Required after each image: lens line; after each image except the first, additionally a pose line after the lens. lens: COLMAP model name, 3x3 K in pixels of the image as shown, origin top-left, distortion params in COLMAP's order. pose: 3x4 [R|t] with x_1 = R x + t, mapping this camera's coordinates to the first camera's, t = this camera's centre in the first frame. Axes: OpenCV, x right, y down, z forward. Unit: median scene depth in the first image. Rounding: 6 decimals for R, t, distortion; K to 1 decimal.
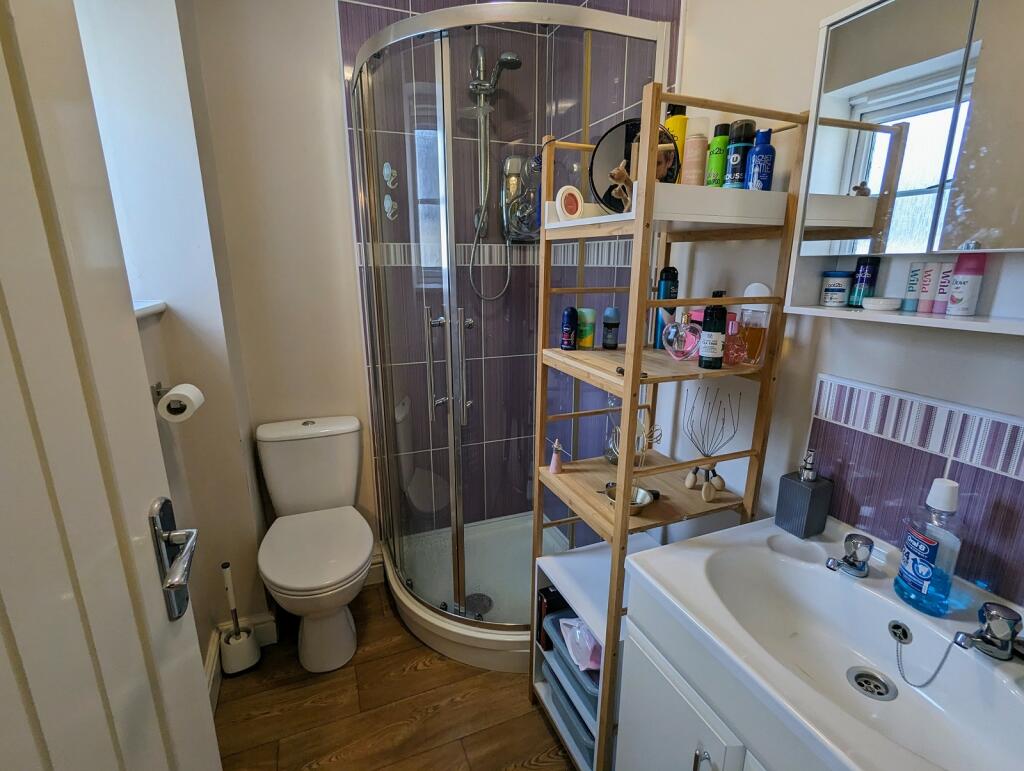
lens RADIAL K [[485.5, 0, 504.0], [0, 485.5, 386.0], [0, 0, 1]] dist [0.000671, -0.000425]
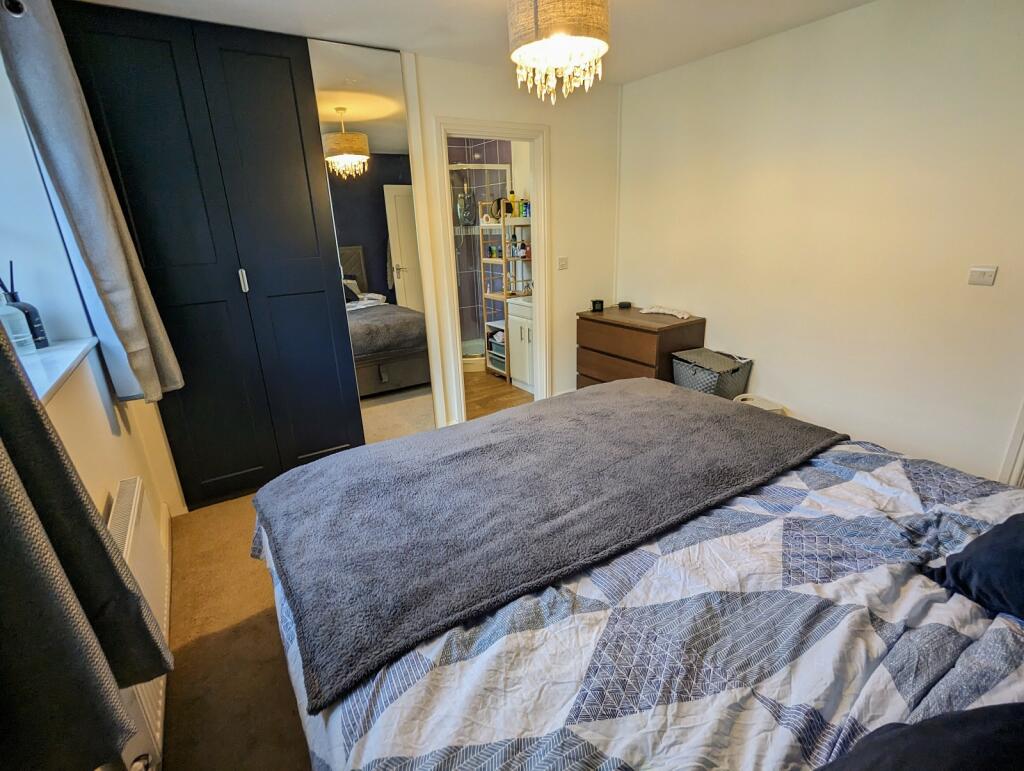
lens RADIAL K [[485.5, 0, 515.8], [0, 485.5, 391.5], [0, 0, 1]] dist [0.000671, -0.000425]
pose [[0.979034, -0.096150, 0.179578, -0.448525], [0.082800, 0.993315, 0.080429, 0.676141], [-0.186111, -0.063873, 0.980450, -2.817635]]
